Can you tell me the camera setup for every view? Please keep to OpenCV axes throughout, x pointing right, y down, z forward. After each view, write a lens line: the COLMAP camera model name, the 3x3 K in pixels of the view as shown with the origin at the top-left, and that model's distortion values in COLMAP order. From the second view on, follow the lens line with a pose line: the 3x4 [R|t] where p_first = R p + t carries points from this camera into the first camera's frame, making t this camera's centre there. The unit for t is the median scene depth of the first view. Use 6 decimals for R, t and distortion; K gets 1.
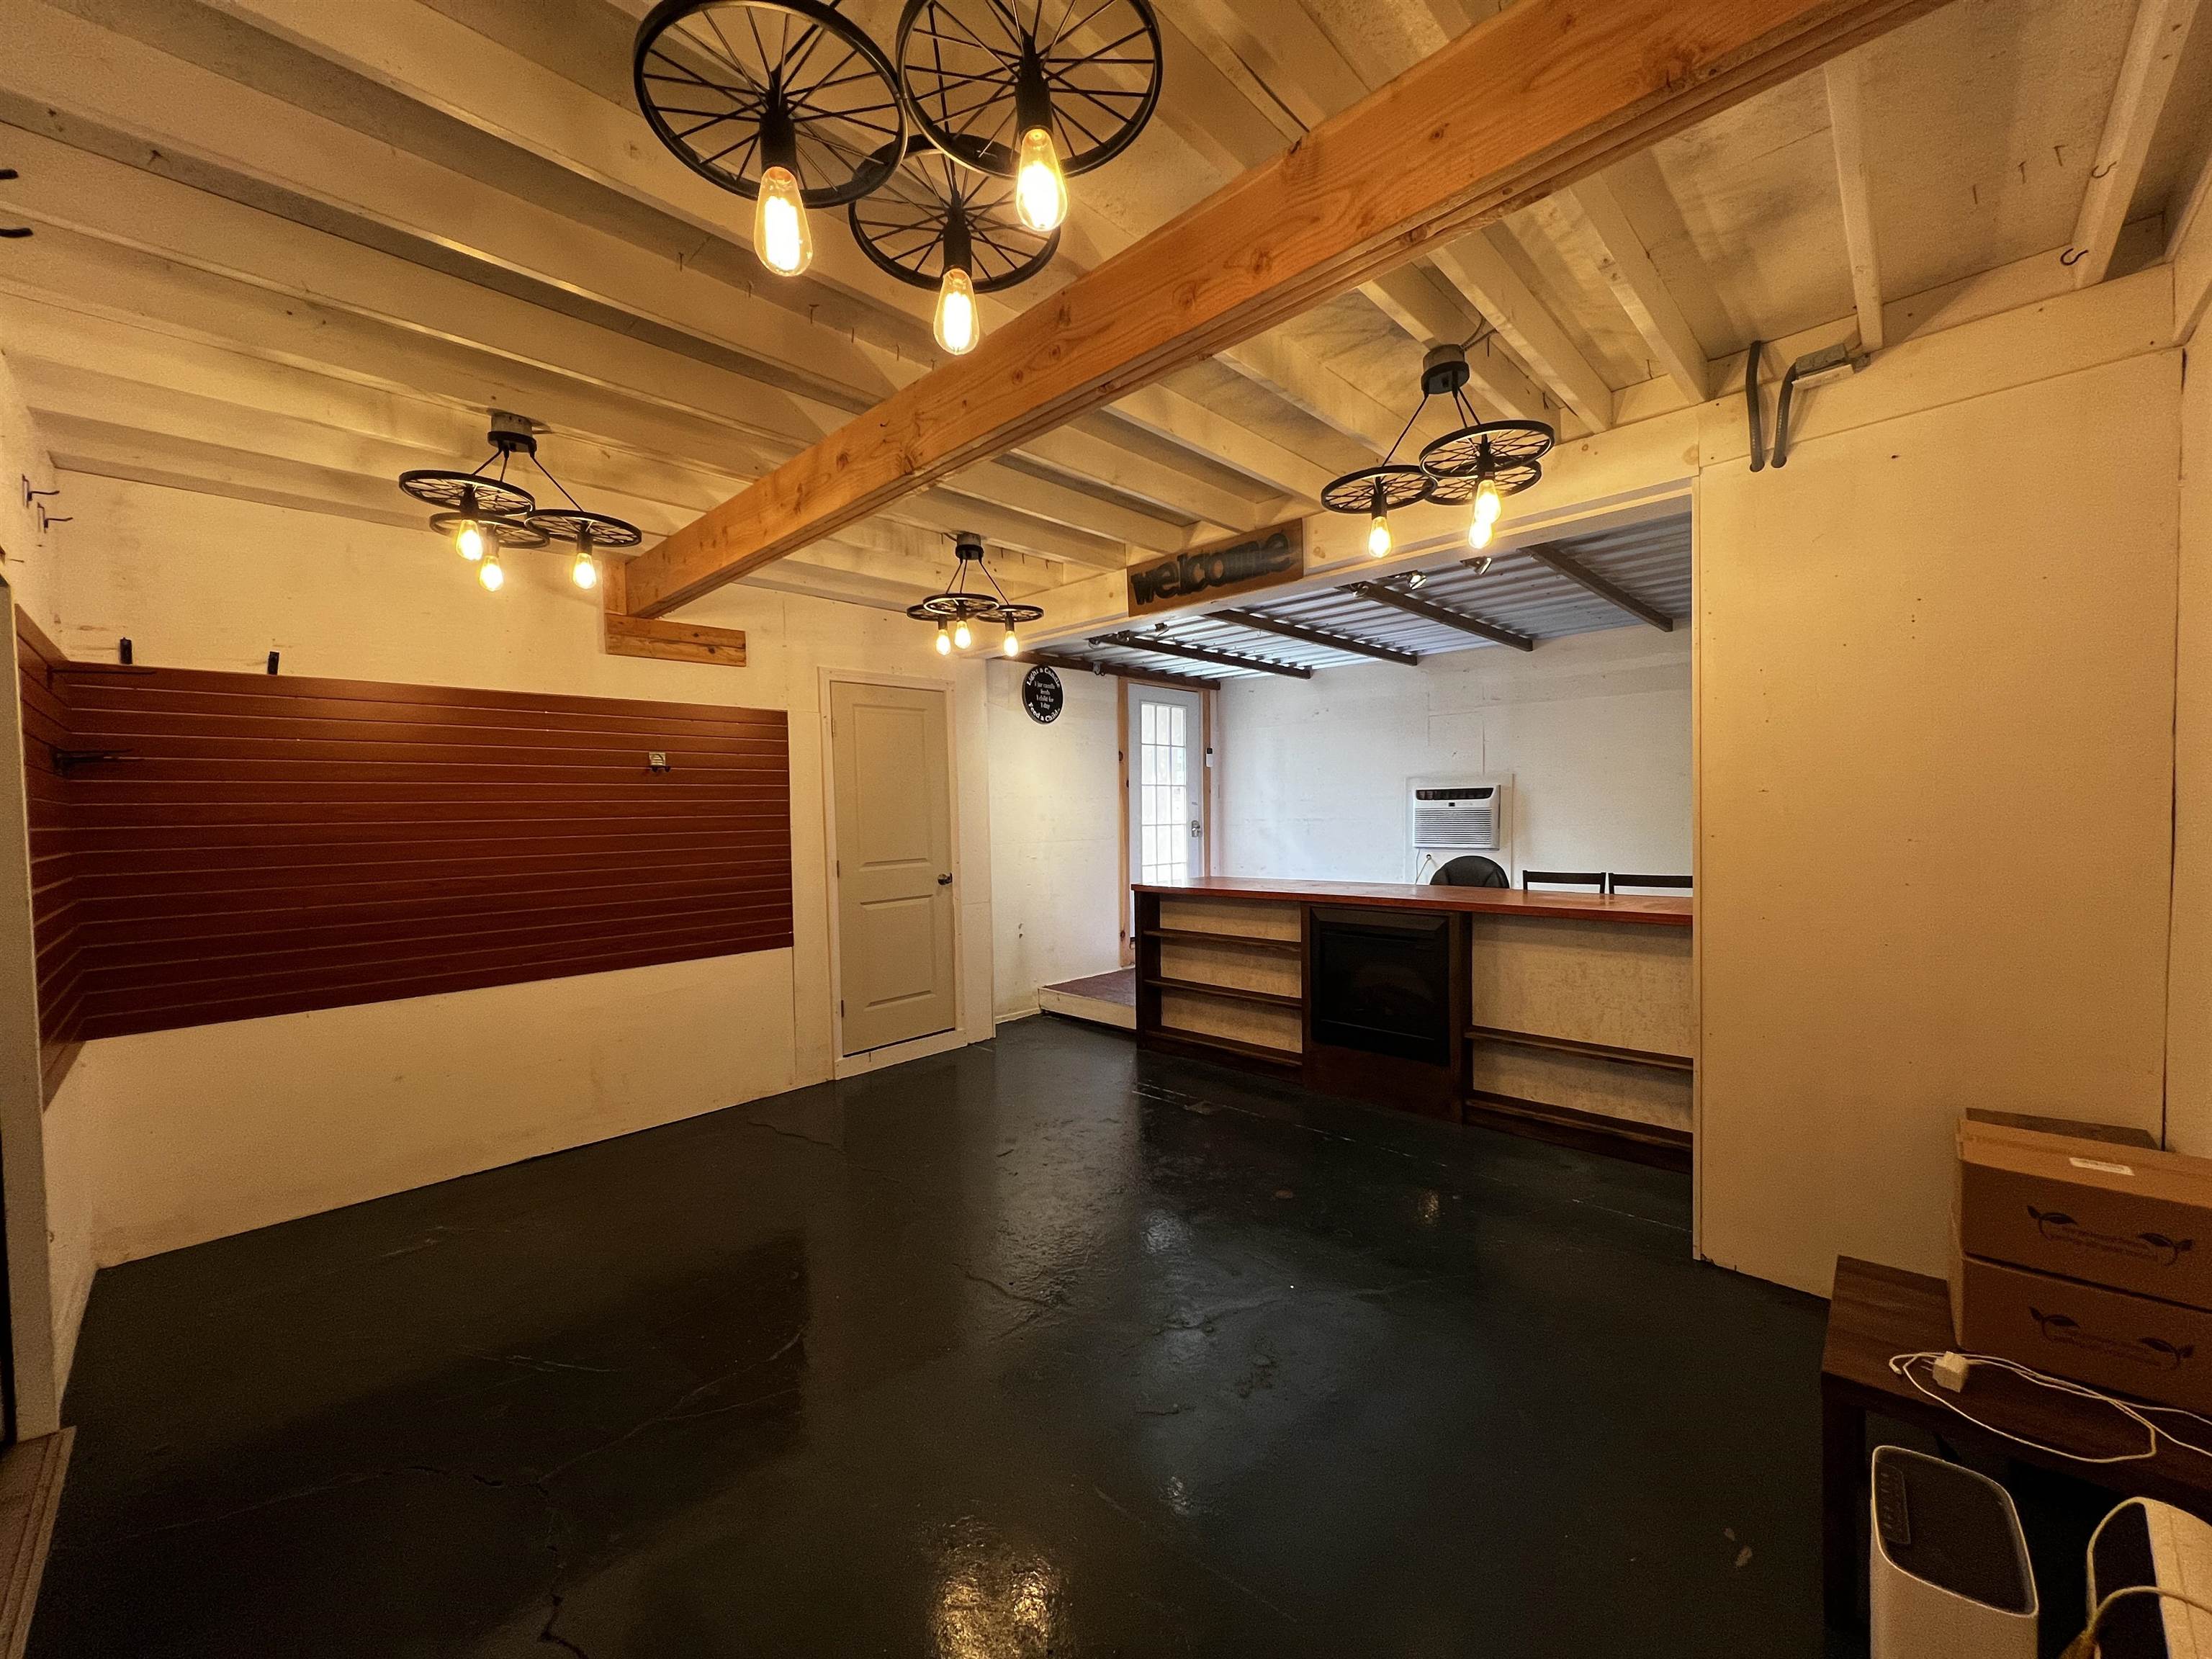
lens RADIAL K [[885.9, 0, 1106.3], [0, 885.9, 834.5], [0, 0, 1]] dist [0.000503, -0.000002]
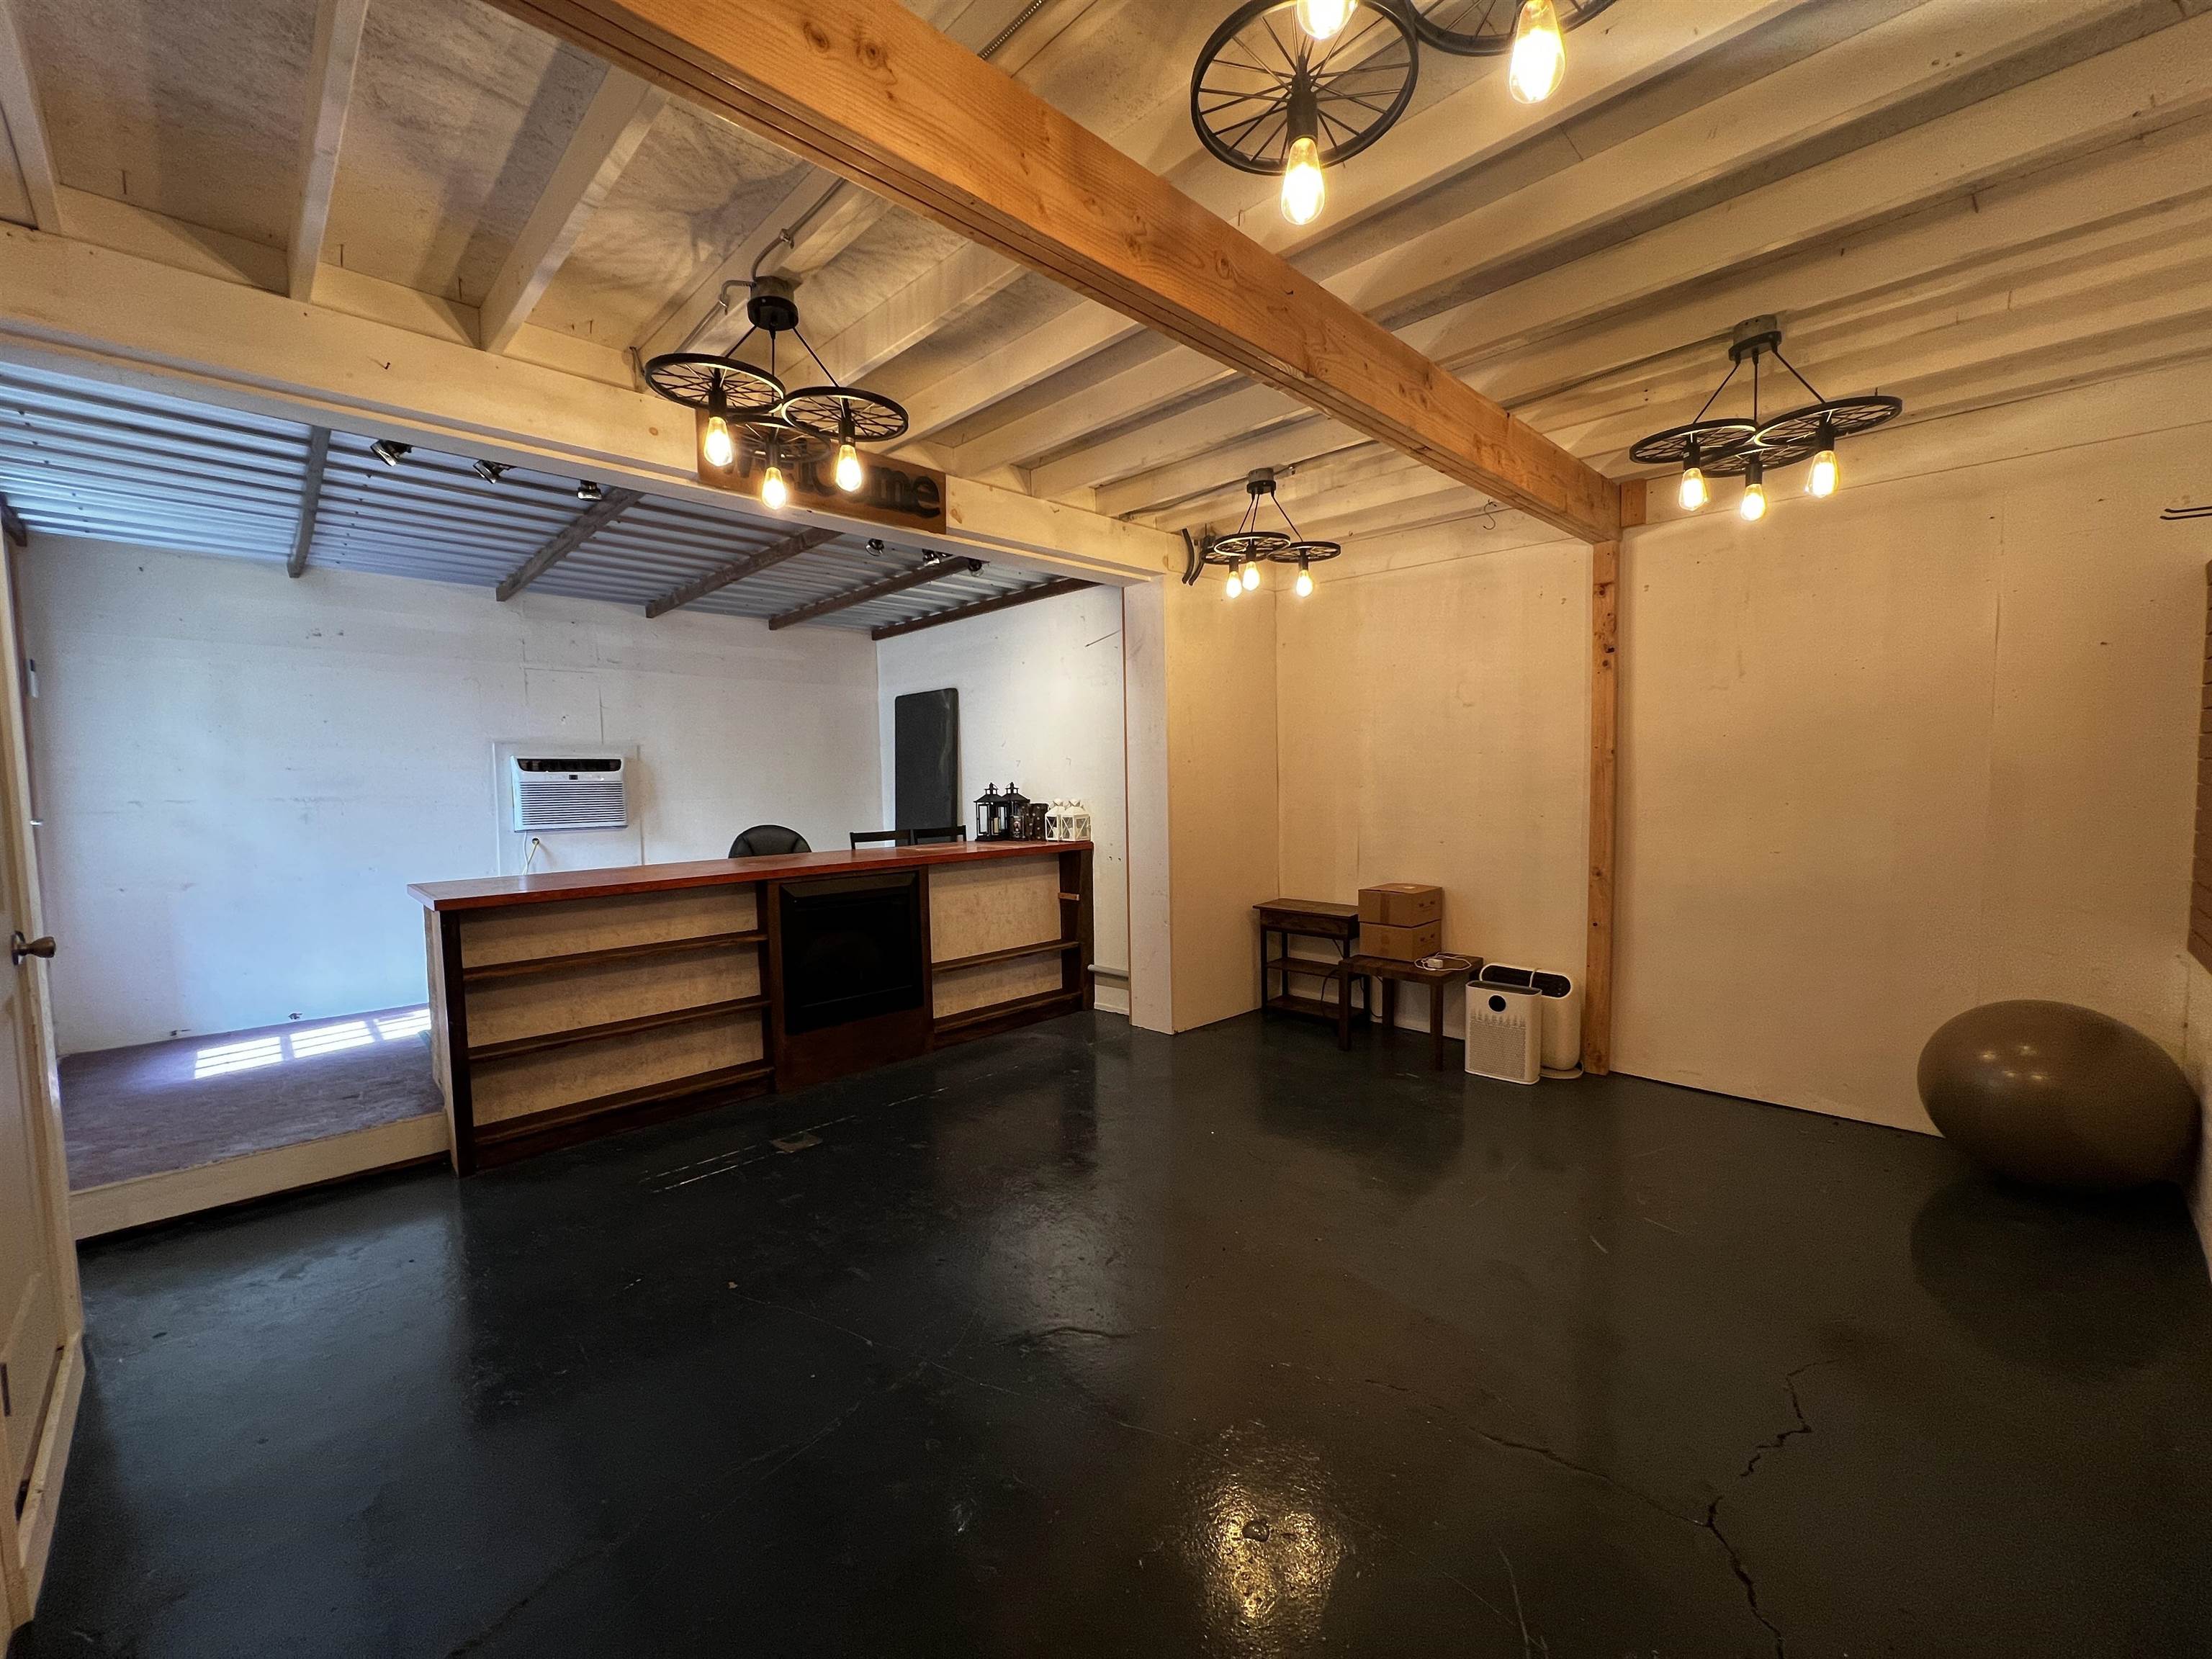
lens RADIAL K [[885.9, 0, 1100.4], [0, 885.9, 834.5], [0, 0, 1]] dist [0.000503, -0.000002]
pose [[0.030520, -0.045082, 0.998517, -0.566583], [0.043041, 0.998115, 0.043749, 0.007222], [-0.998607, 0.041642, 0.032403, 0.587155]]
